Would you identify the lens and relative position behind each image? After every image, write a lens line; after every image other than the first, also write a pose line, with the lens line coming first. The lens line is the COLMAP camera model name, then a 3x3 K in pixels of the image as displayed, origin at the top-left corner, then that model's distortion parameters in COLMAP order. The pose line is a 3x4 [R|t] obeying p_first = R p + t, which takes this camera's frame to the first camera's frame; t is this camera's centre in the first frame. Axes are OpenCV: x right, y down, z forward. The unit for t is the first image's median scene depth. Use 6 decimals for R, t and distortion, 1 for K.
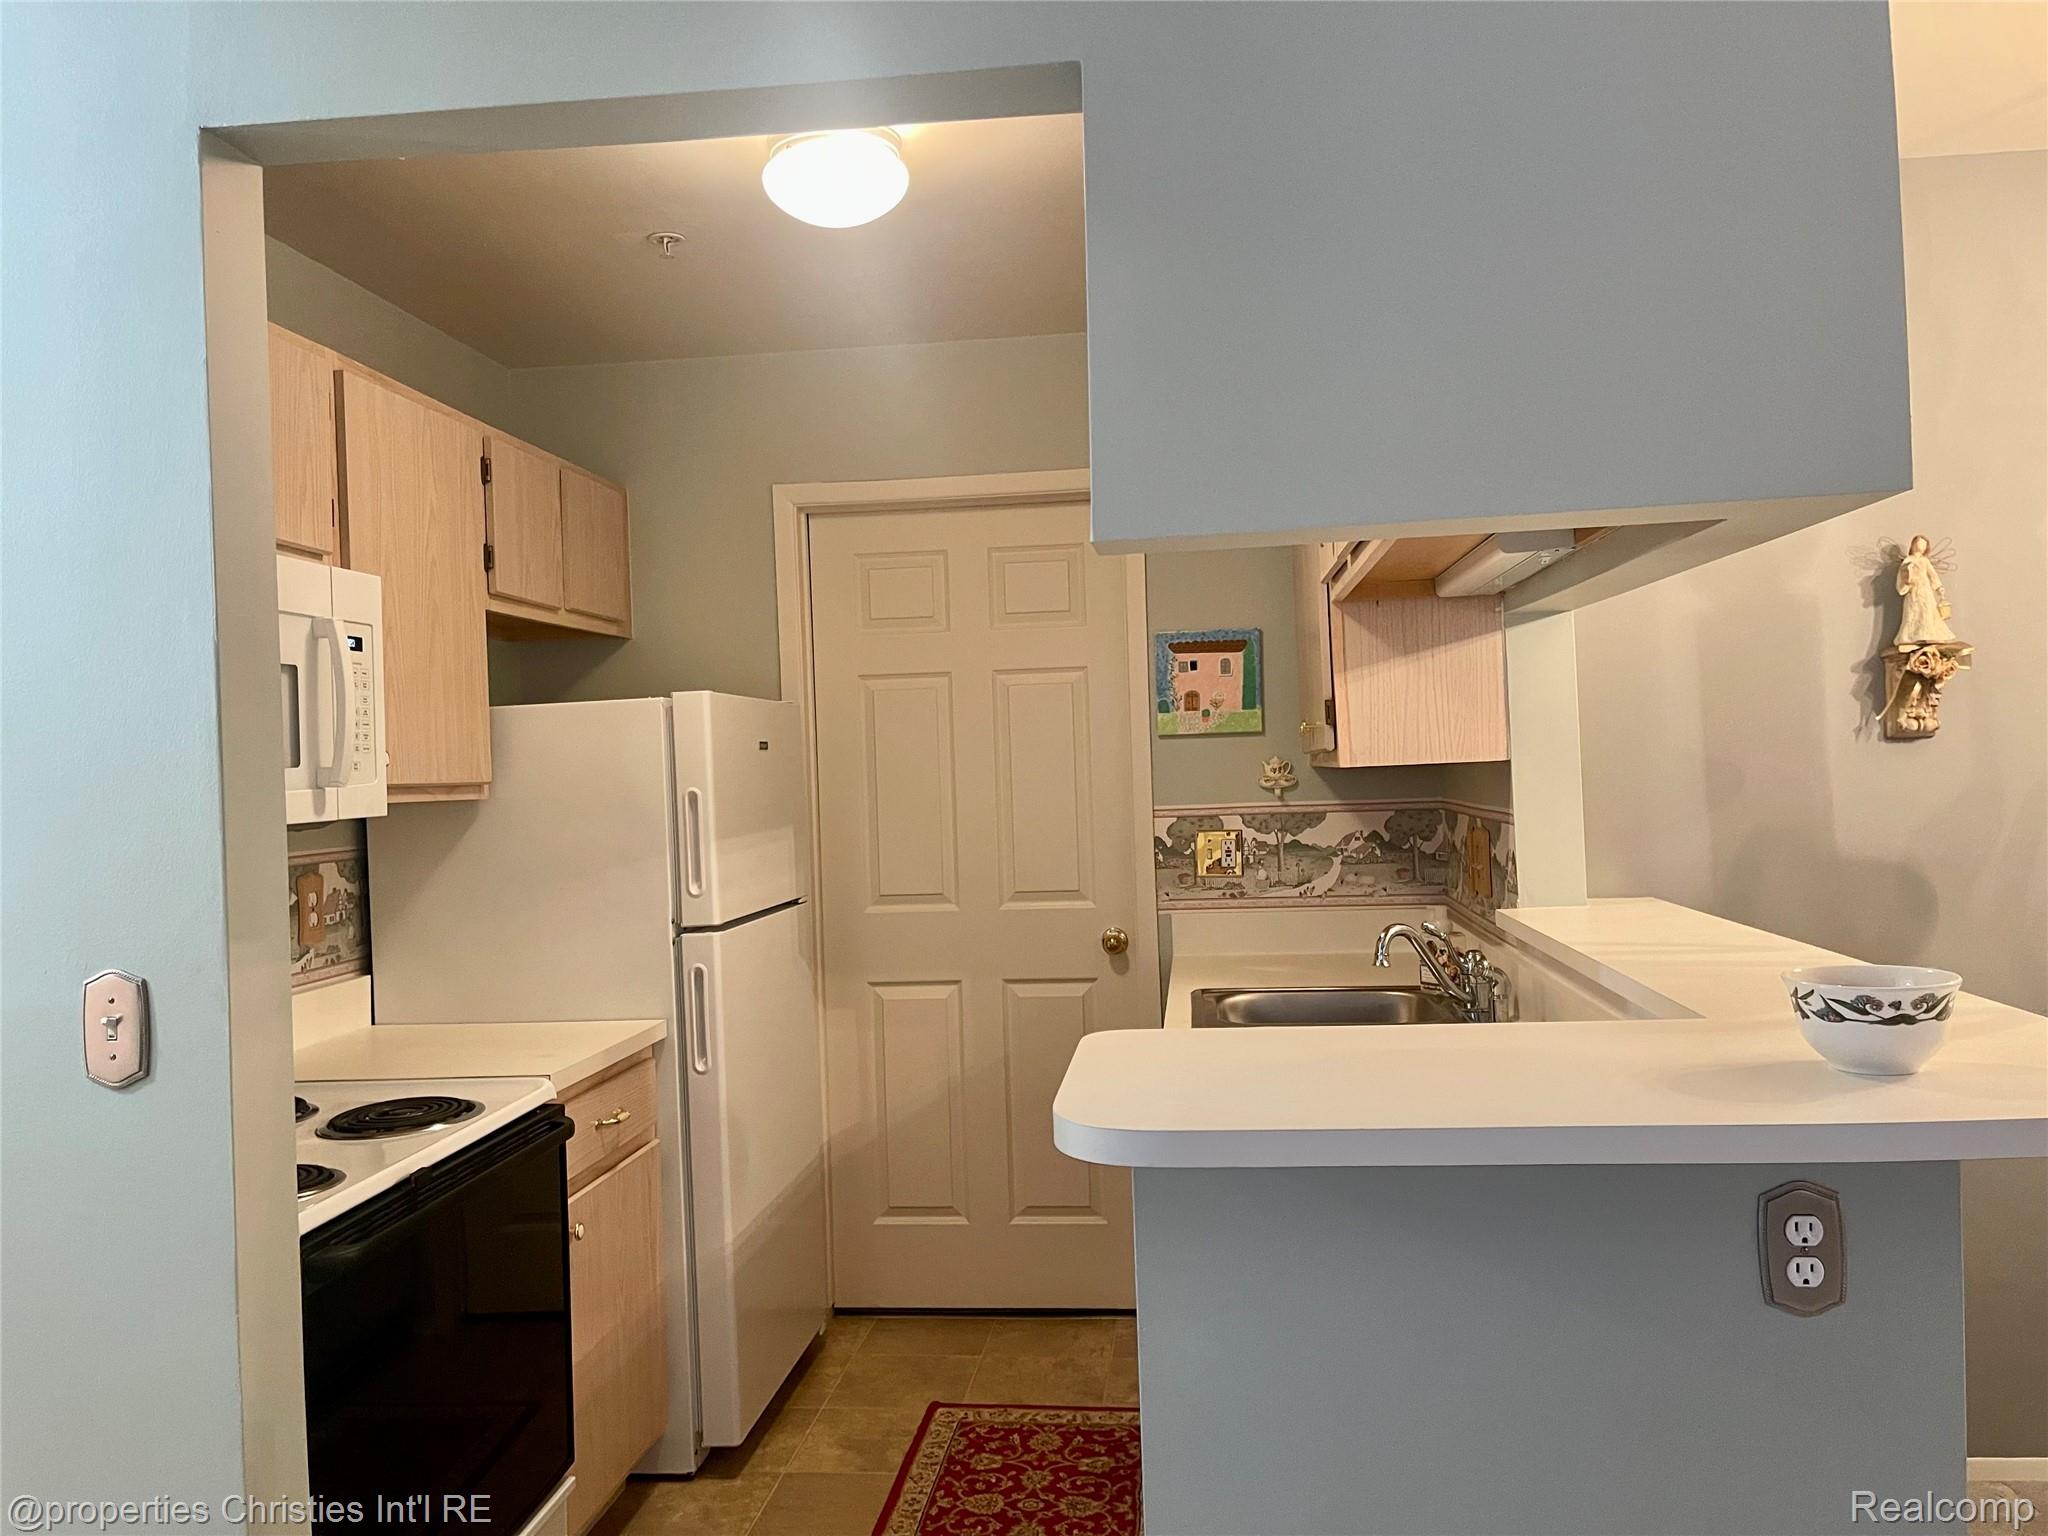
lens RADIAL K [[1547.0, 0, 1024.9], [0, 1547.0, 757.1], [0, 0, 1]] dist [0.050815, -0.037421]
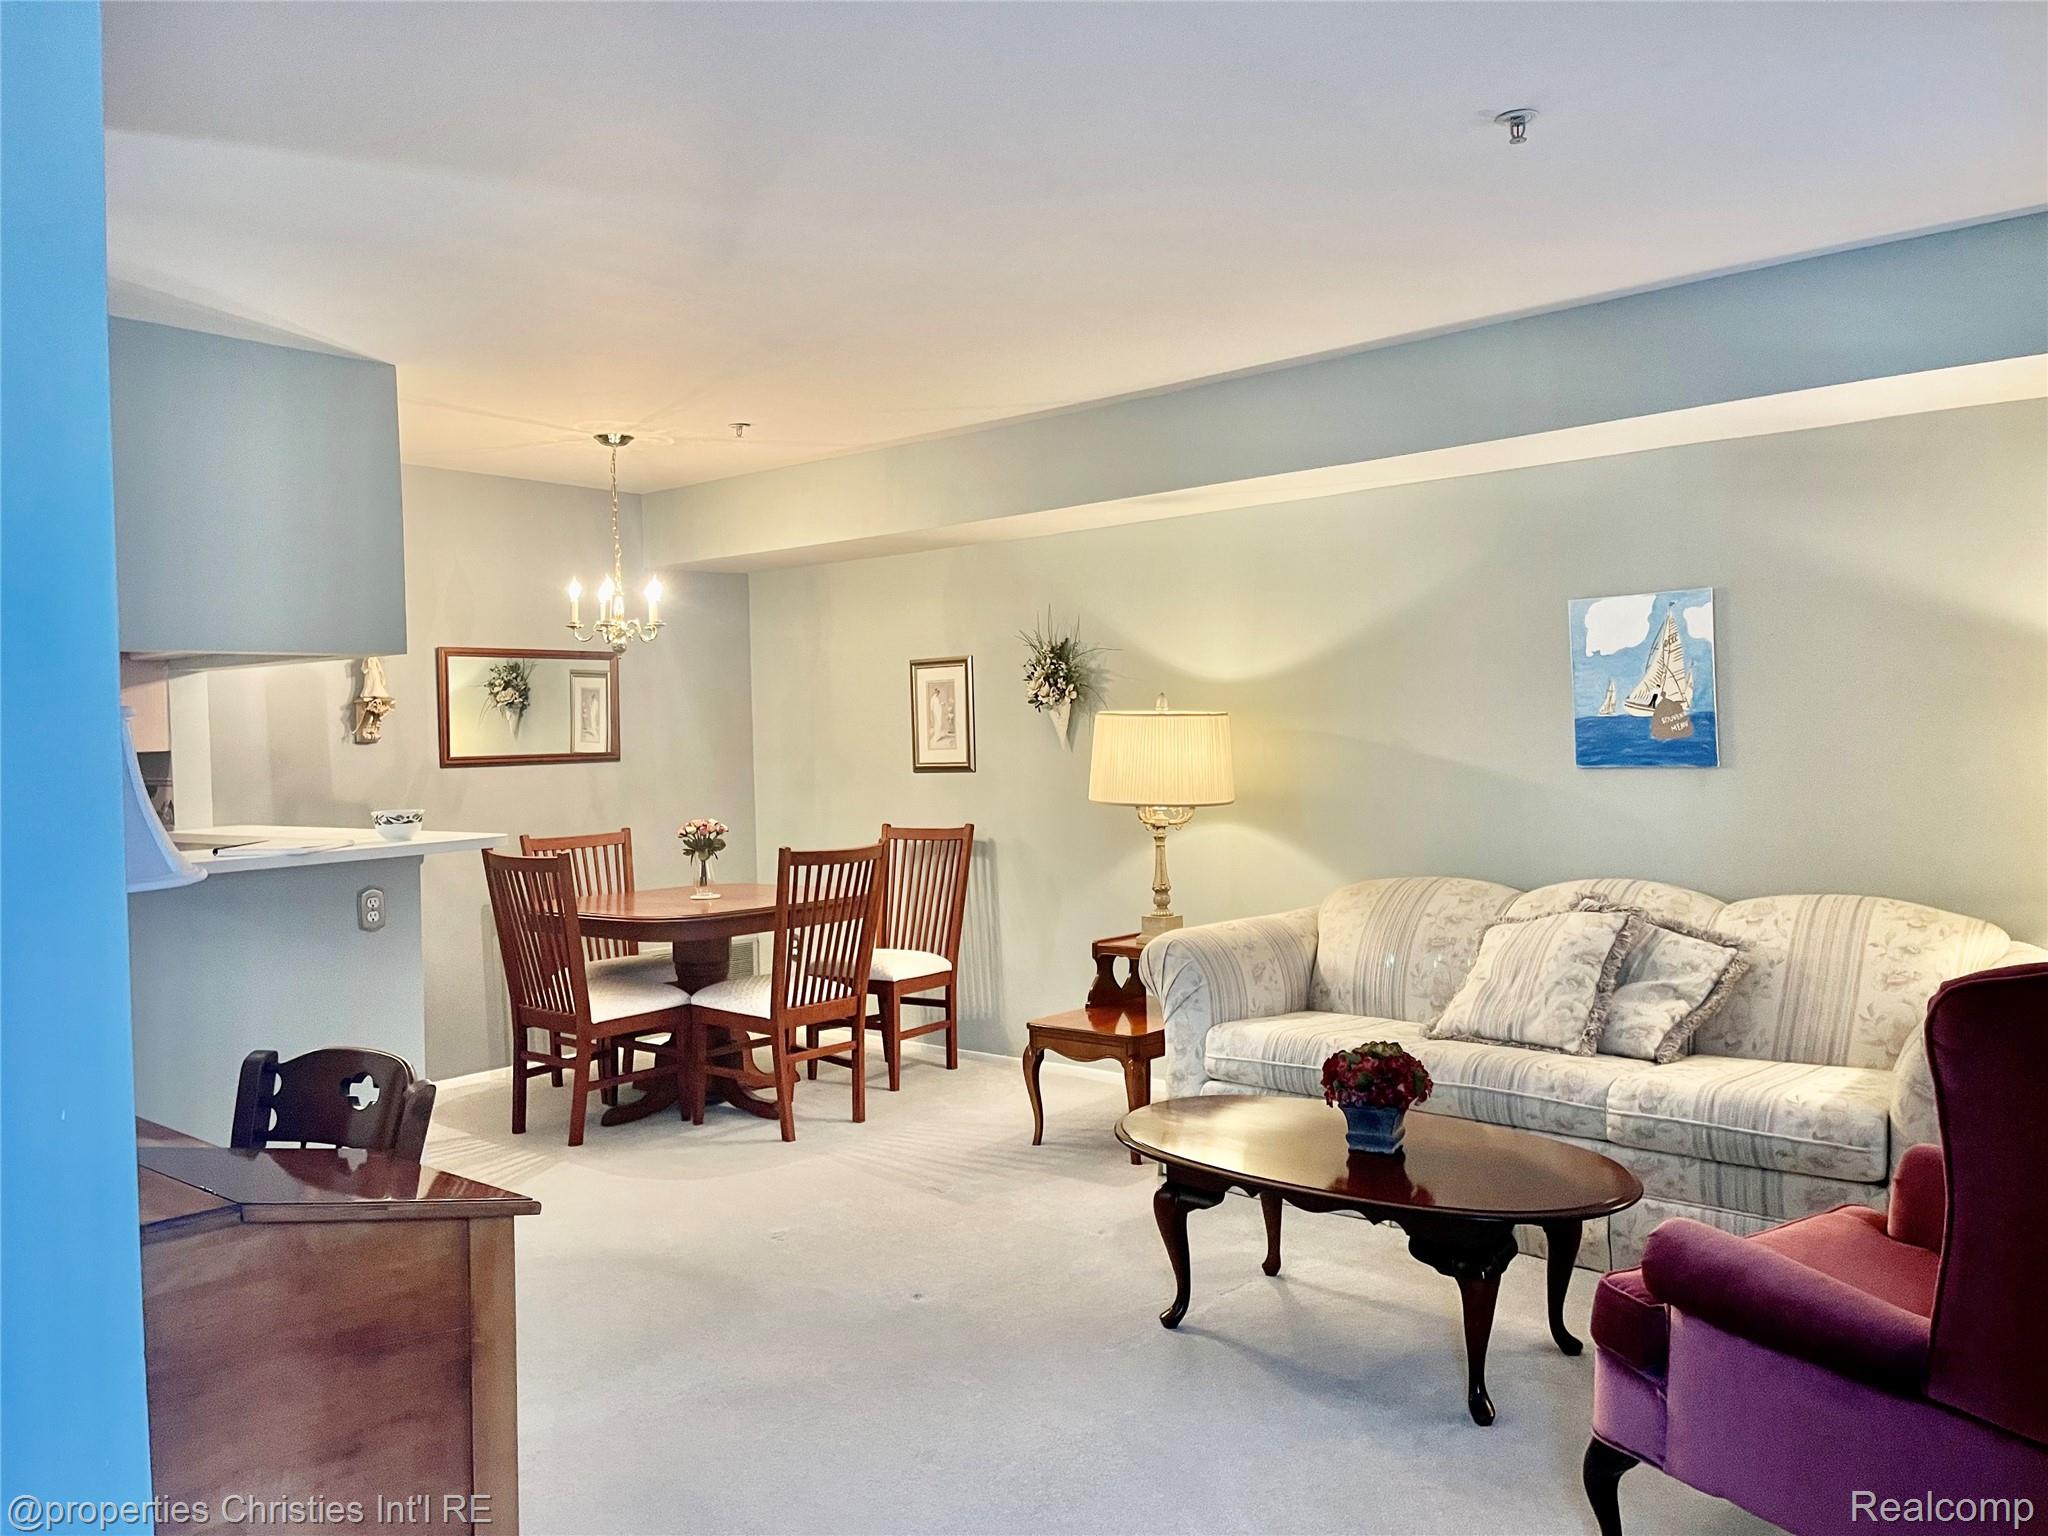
lens RADIAL K [[1547.0, 0, 1021.0], [0, 1547.0, 770.5], [0, 0, 1]] dist [0.050815, -0.037421]
pose [[0.562533, 0.002044, 0.826773, -0.651960], [0.002995, 0.999985, -0.004510, 0.036535], [-0.826770, 0.005014, 0.562518, -0.871061]]
